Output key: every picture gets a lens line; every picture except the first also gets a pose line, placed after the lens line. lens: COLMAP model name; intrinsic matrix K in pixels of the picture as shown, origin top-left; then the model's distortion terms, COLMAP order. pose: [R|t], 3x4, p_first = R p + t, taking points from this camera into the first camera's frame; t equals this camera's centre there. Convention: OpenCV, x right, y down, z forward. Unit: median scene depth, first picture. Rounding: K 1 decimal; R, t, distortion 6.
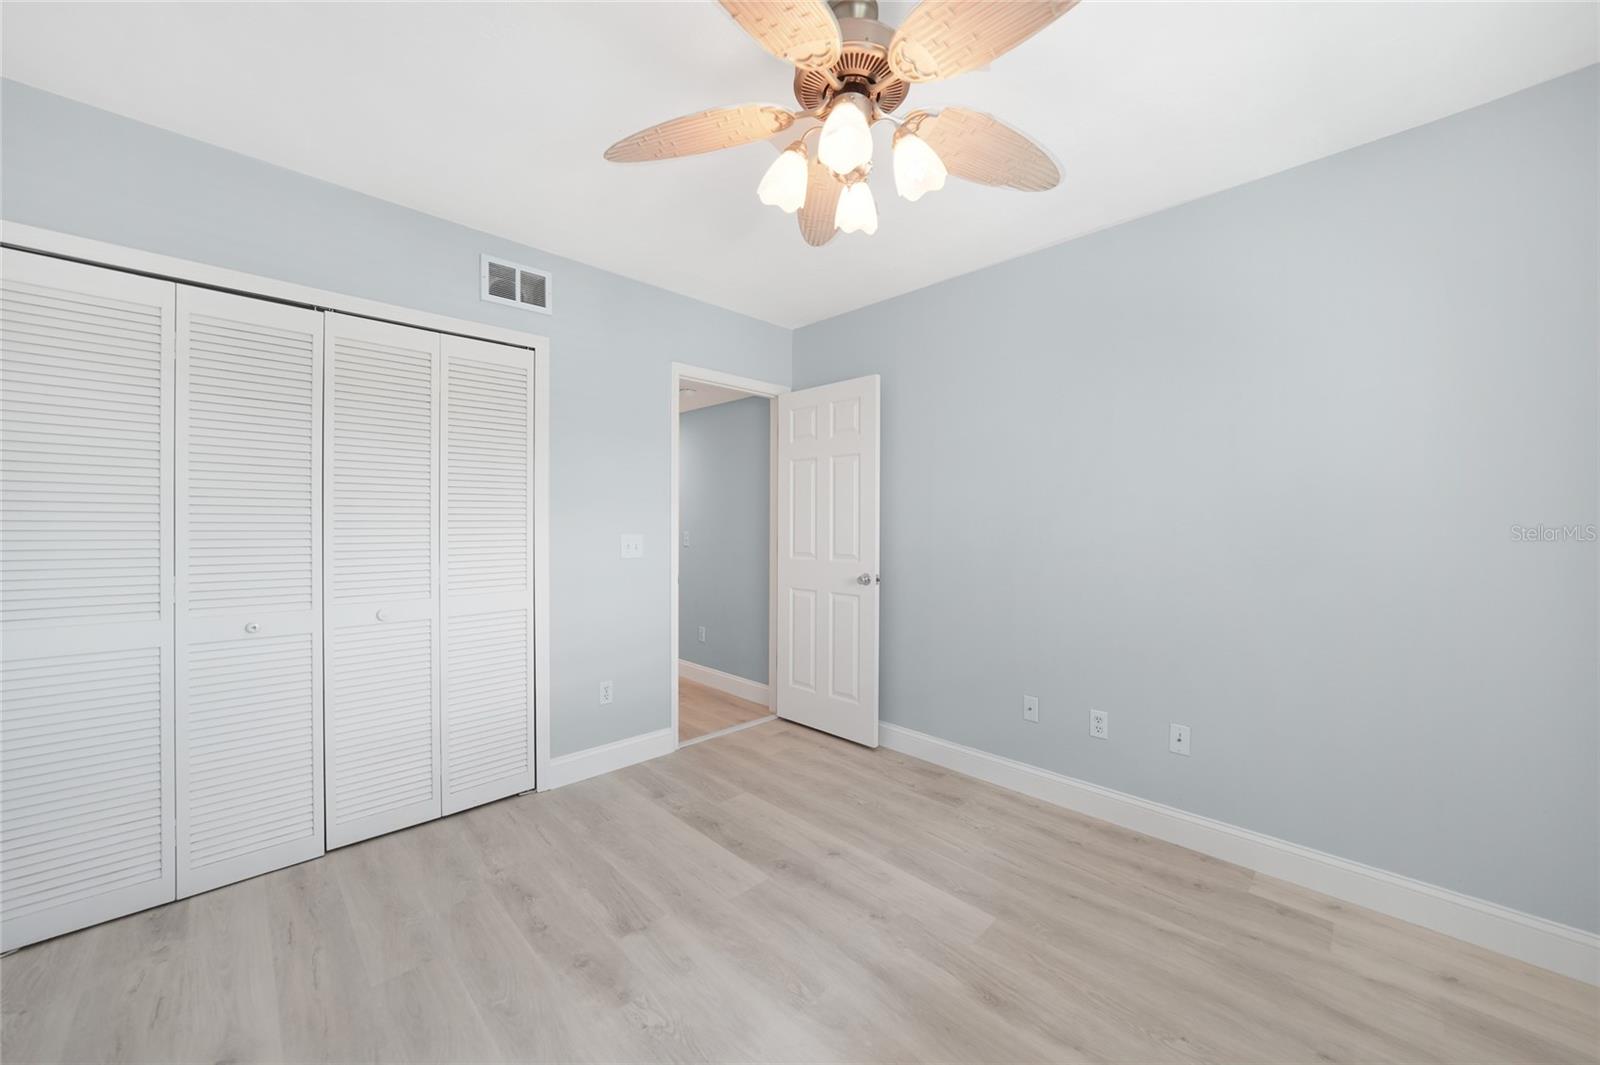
lens RADIAL K [[577.0, 0, 800.8], [0, 577.0, 526.2], [0, 0, 1]] dist [-0.026575, 0.006084]
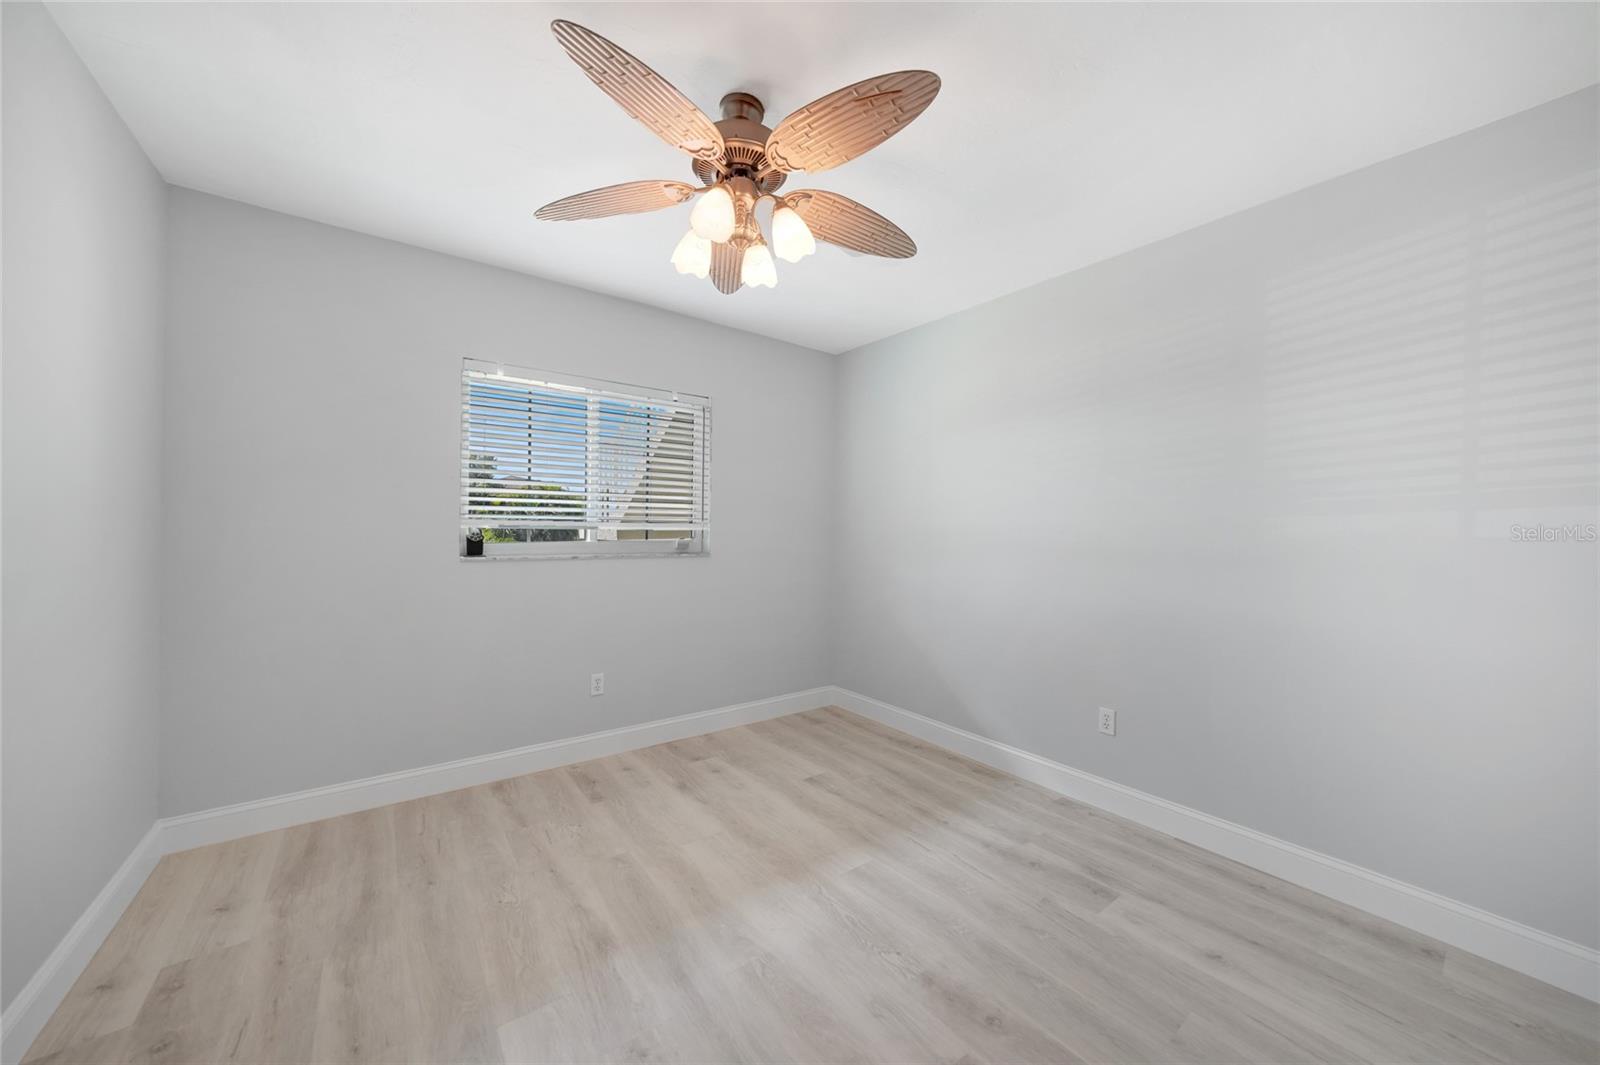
lens RADIAL K [[577.0, 0, 800.8], [0, 577.0, 526.2], [0, 0, 1]] dist [-0.026575, 0.006084]
pose [[-0.990179, -0.014088, 0.139093, -0.202903], [-0.014457, 0.999894, -0.001642, -0.016890], [-0.139055, -0.003637, -0.990278, 1.999154]]
